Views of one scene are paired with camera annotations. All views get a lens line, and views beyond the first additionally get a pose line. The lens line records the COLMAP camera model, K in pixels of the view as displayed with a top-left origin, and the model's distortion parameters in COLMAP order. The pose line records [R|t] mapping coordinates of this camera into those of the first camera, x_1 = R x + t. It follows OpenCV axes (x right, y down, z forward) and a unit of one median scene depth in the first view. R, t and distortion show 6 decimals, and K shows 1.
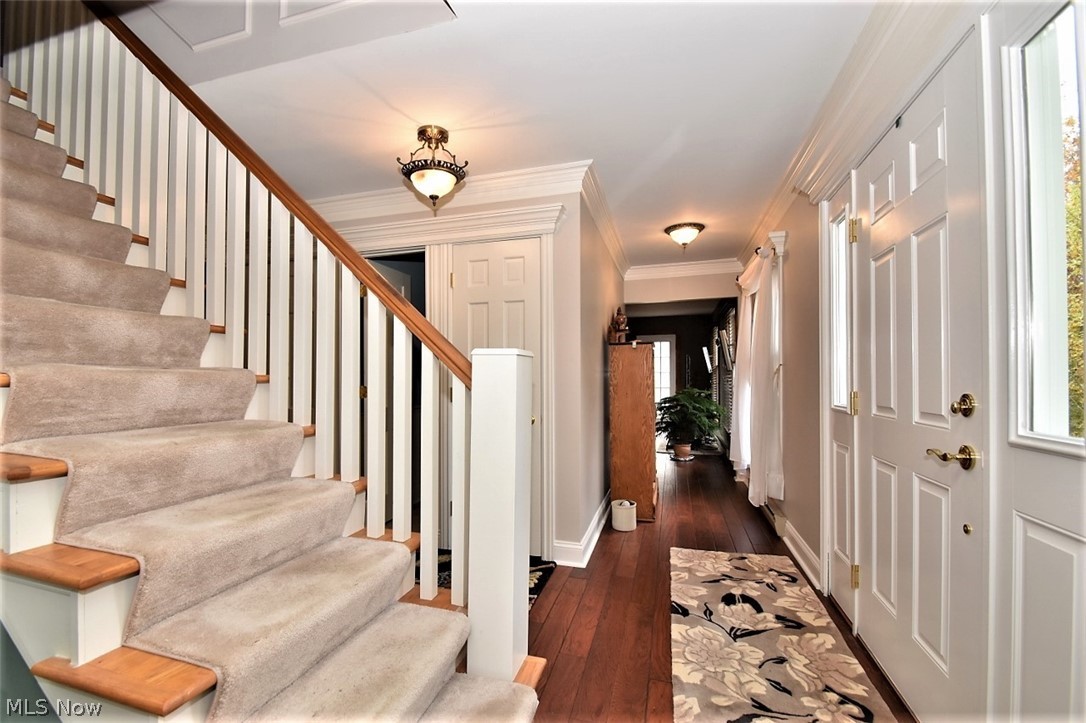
lens RADIAL K [[472.7, 0, 526.2], [0, 472.7, 375.7], [0, 0, 1]] dist [0.009192, -0.014749]
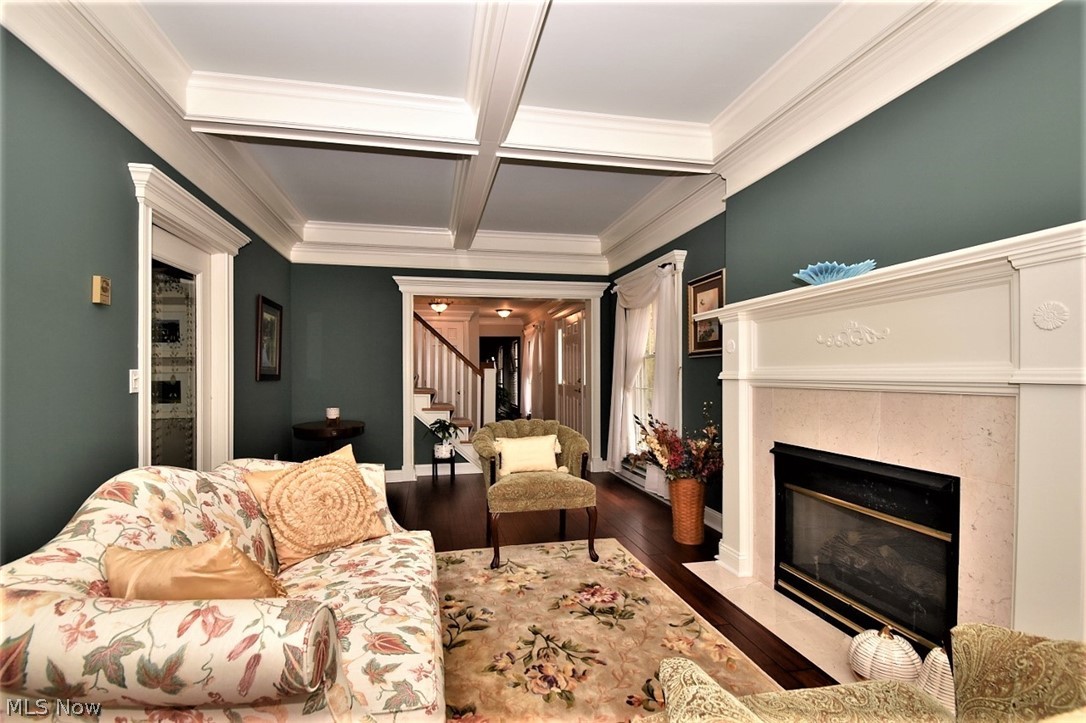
lens RADIAL K [[472.7, 0, 526.2], [0, 472.7, 375.7], [0, 0, 1]] dist [0.009192, -0.014749]
pose [[0.875036, -0.003715, 0.484043, -0.788484], [0.000790, 0.999980, 0.006246, -0.010969], [-0.484057, -0.005083, 0.875022, -1.223761]]
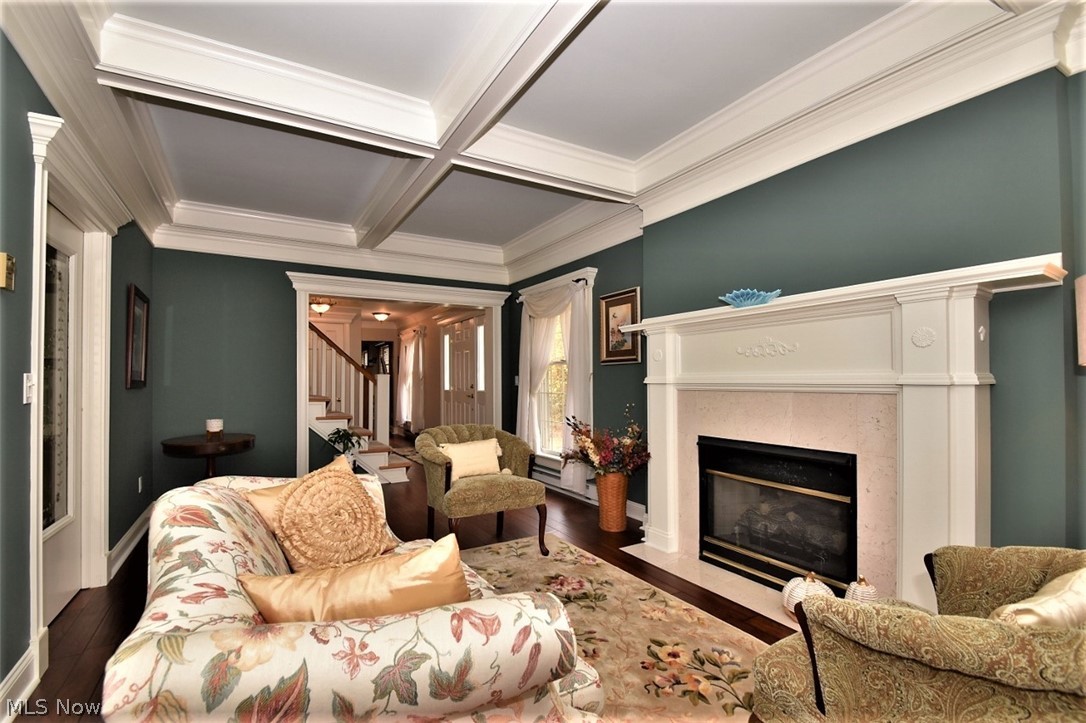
lens RADIAL K [[472.7, 0, 526.2], [0, 472.7, 375.7], [0, 0, 1]] dist [0.009192, -0.014749]
pose [[0.676844, 0.003937, 0.736116, -0.954159], [0.001665, 0.999975, -0.006879, -0.009082], [-0.736124, 0.005882, 0.676821, -1.130636]]
